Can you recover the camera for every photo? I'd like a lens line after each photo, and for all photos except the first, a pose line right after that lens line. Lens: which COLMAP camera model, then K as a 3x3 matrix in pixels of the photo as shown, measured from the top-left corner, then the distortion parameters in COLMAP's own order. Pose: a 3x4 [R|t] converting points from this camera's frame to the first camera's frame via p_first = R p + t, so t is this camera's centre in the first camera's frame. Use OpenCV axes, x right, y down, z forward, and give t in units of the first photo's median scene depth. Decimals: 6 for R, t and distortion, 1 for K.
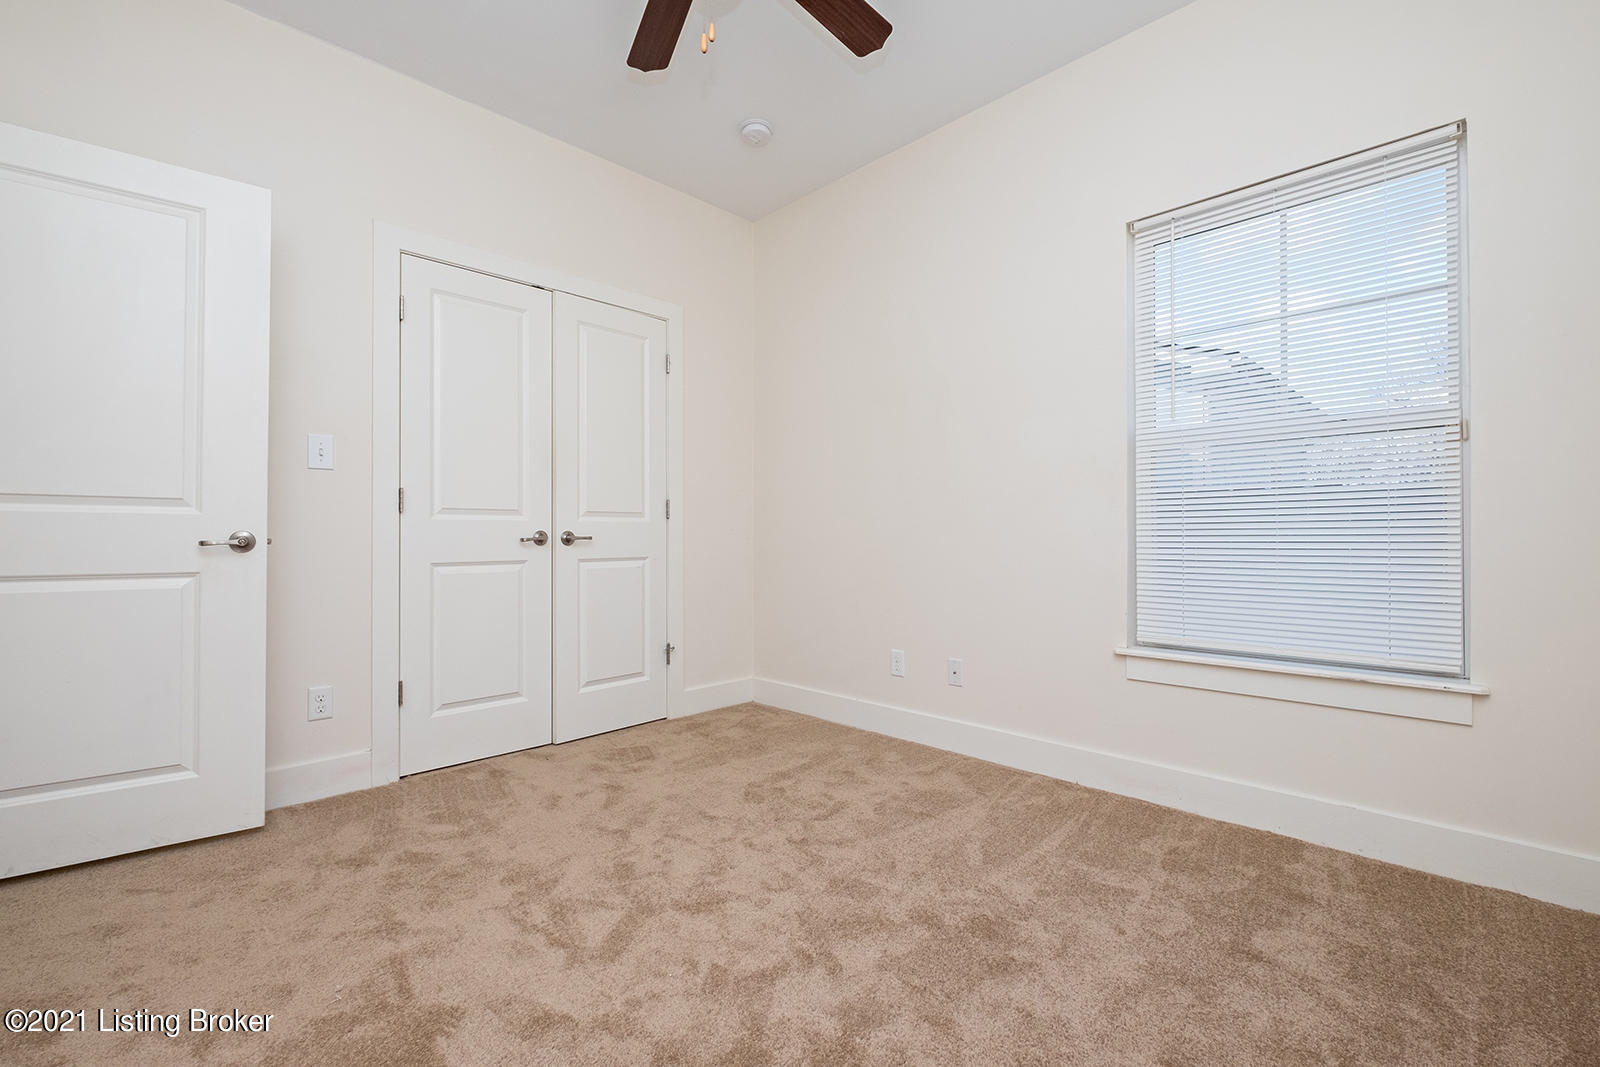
lens RADIAL K [[692.6, 0, 803.9], [0, 692.6, 525.7], [0, 0, 1]] dist [-0.000731, -0.000051]
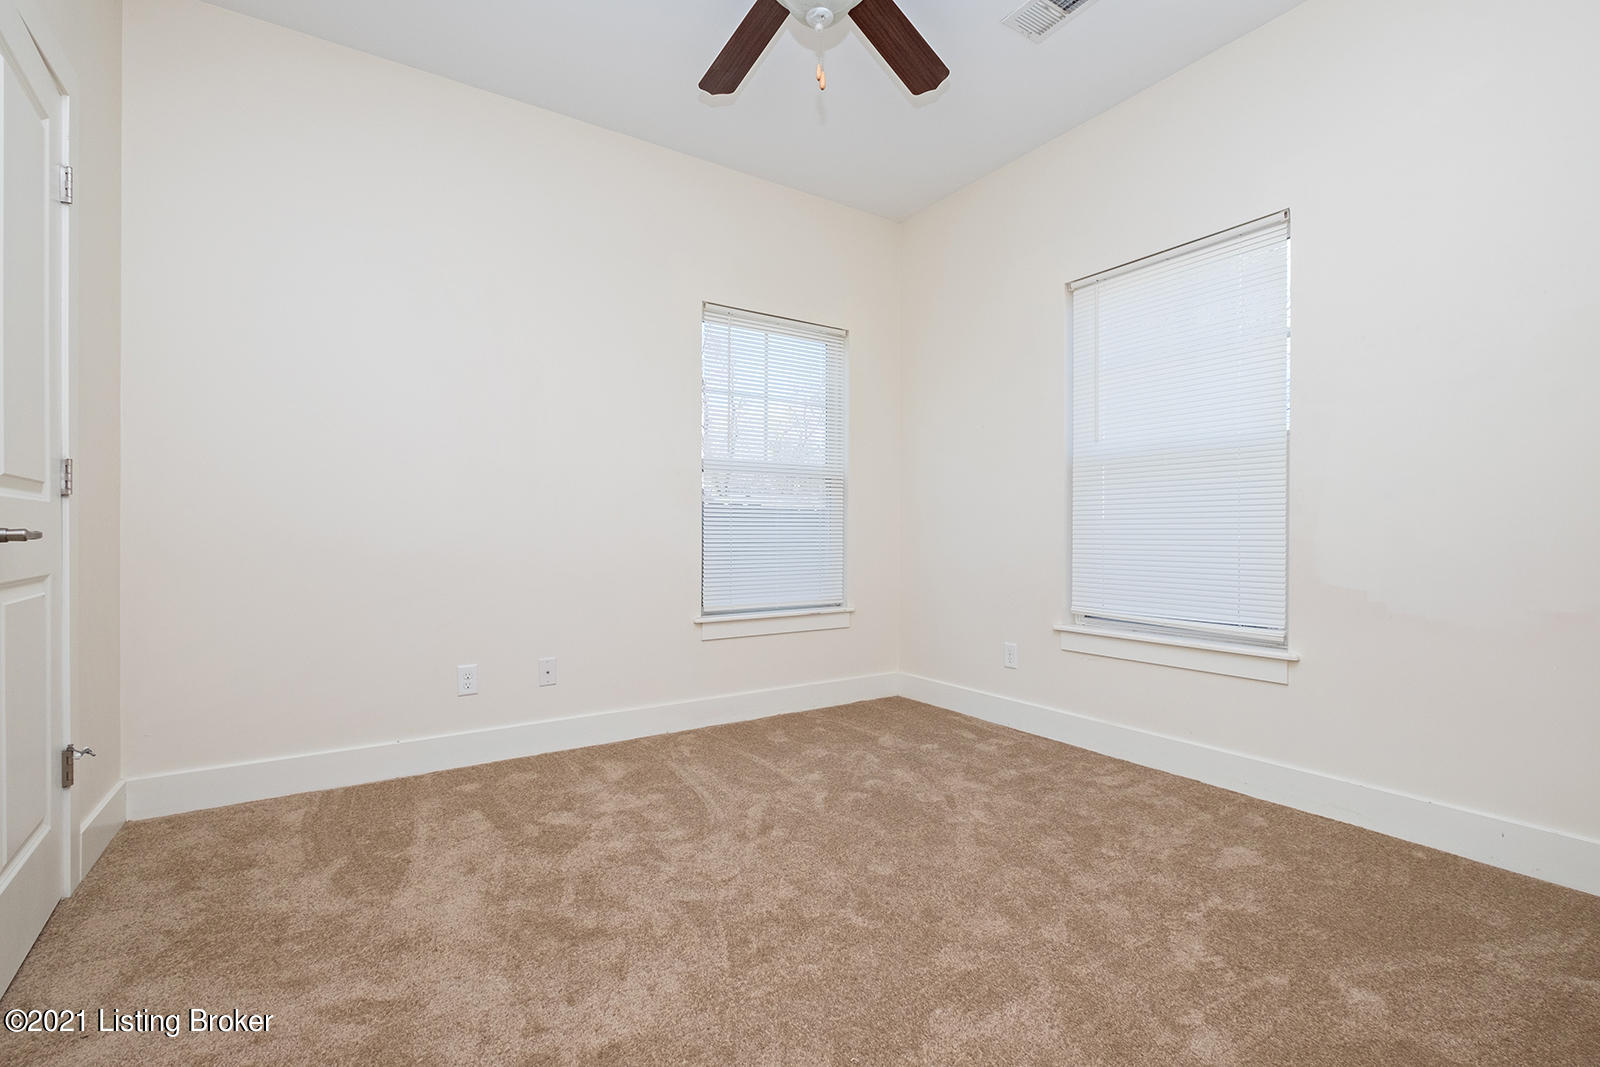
lens RADIAL K [[715.6, 0, 764.5], [0, 715.6, 535.4], [0, 0, 1]] dist [-0.000445, -0.000154]
pose [[0.214958, 0.005201, 0.976609, -0.766175], [-0.012268, 0.999921, -0.002625, 0.016127], [-0.976546, -0.011416, 0.215005, 0.515508]]
